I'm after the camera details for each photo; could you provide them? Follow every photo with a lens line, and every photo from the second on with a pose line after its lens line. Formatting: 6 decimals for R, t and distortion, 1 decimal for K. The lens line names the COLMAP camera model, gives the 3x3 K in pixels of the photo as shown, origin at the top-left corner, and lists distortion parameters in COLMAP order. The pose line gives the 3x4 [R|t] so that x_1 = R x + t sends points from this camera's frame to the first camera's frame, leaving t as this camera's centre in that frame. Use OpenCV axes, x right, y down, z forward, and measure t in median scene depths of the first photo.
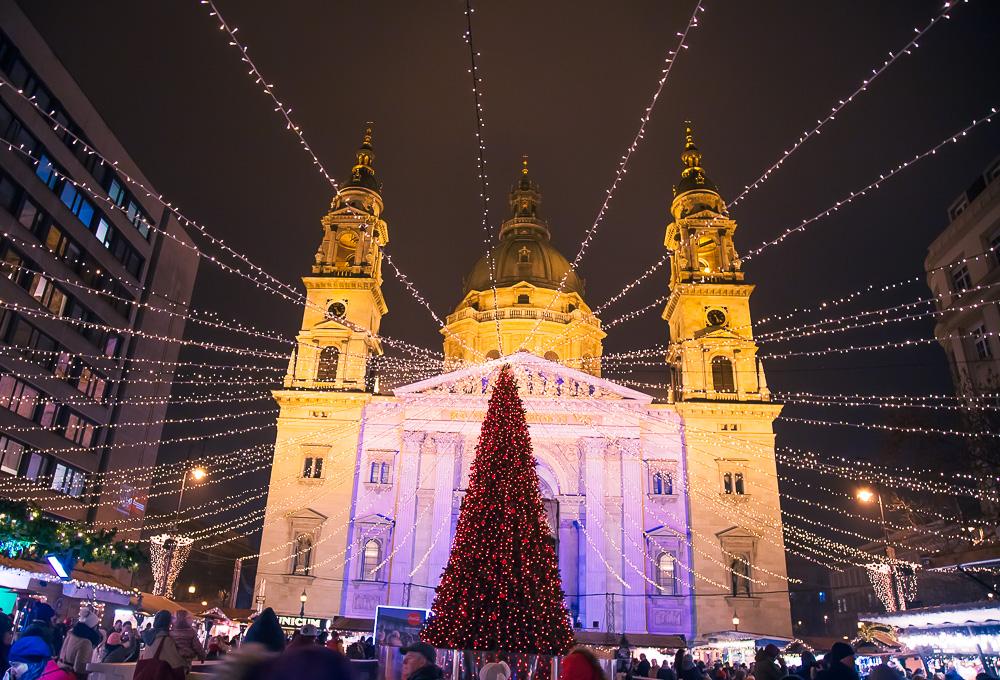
lens RADIAL K [[696.4, 0, 453.5], [0, 696.4, 339.4], [0, 0, 1]] dist [-0.110977, 0.000105]
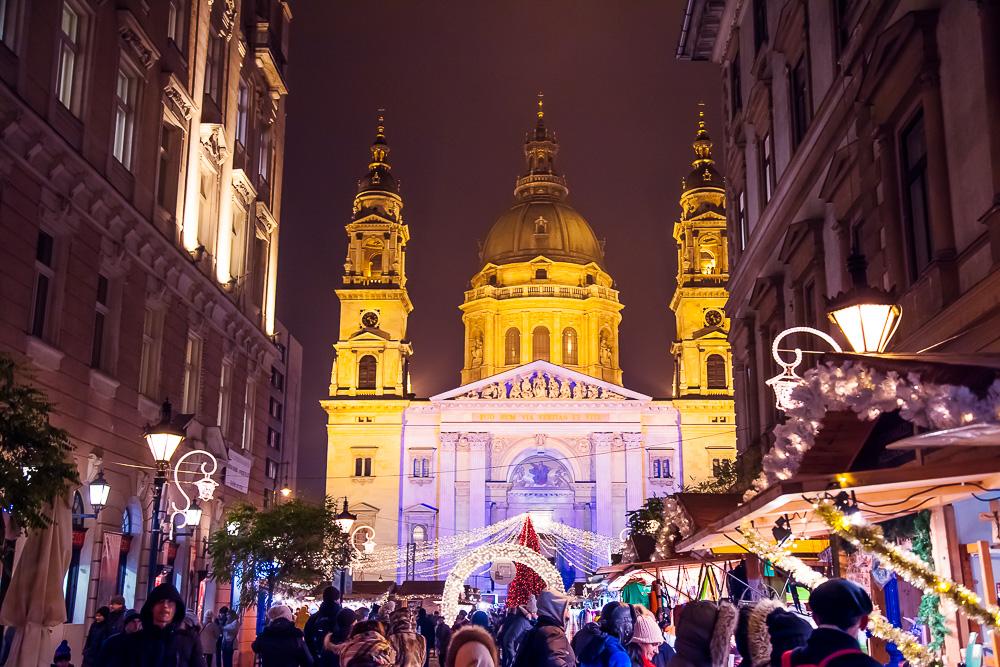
lens RADIAL K [[1085.3, 0, 500.0], [0, 1085.3, 333.5], [0, 0, 1]] dist [0.040864, 0.164882]
pose [[0.997902, -0.041763, 0.049481, -0.049307], [0.032432, 0.983805, 0.176282, -0.311964], [-0.056042, -0.174307, 0.983095, -0.685472]]
